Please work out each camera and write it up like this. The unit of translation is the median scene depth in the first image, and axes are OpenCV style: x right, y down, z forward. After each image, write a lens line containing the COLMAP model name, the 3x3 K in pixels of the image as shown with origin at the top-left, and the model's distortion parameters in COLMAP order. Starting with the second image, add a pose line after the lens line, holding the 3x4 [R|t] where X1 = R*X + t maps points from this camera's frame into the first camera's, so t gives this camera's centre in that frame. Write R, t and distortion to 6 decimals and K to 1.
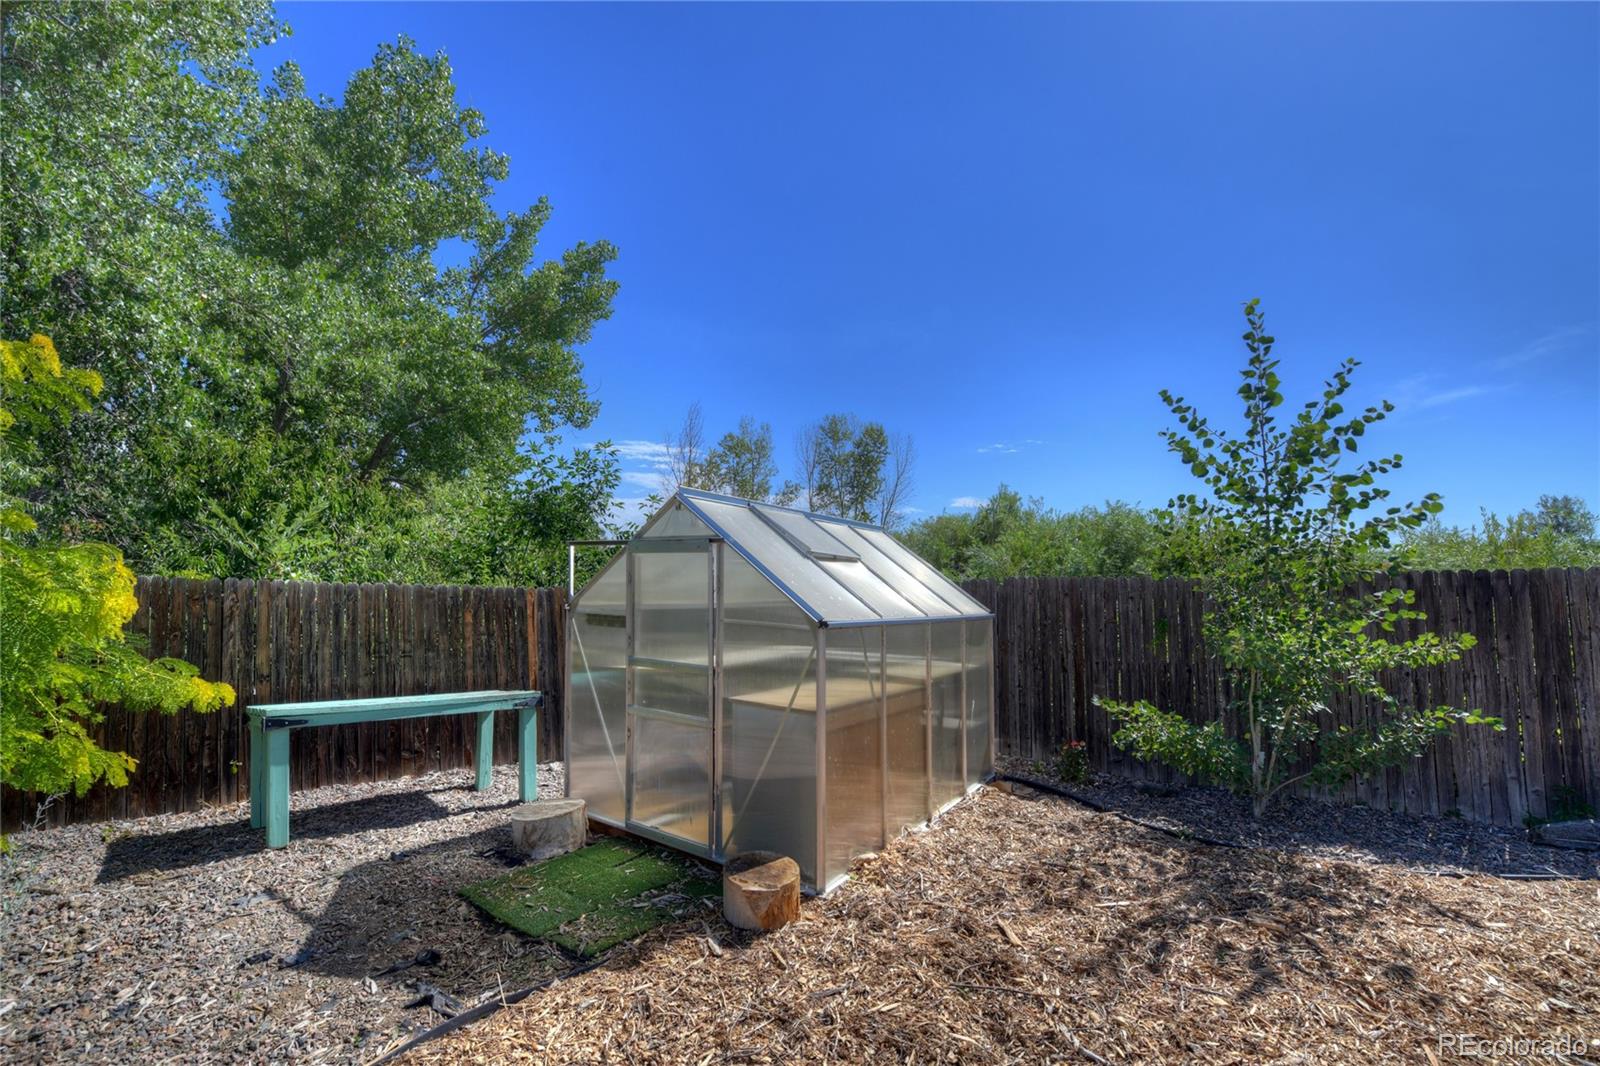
lens RADIAL K [[645.3, 0, 778.5], [0, 645.3, 565.9], [0, 0, 1]] dist [-0.013253, -0.000631]
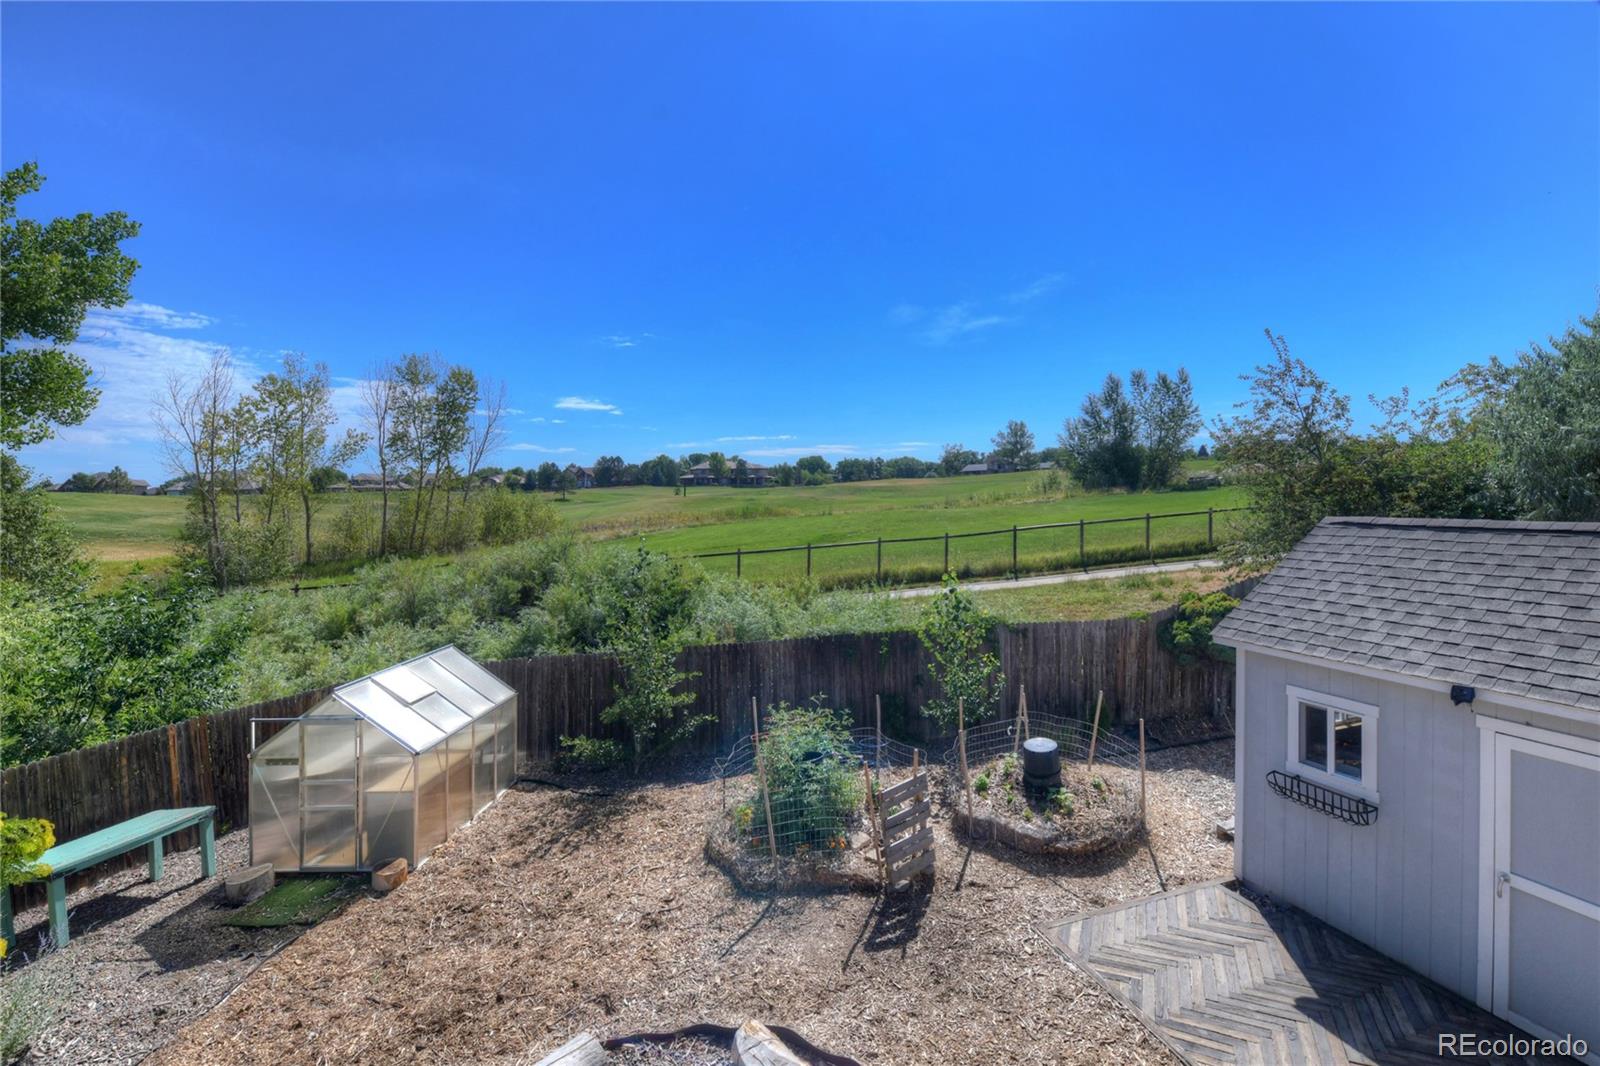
lens RADIAL K [[724.0, 0, 844.7], [0, 724.0, 435.4], [0, 0, 1]] dist [-0.017947, 0.001915]
pose [[0.807837, 0.010009, 0.589321, -0.169071], [0.012270, 0.999354, -0.033793, -0.733166], [-0.589279, 0.034530, 0.807192, -1.582635]]
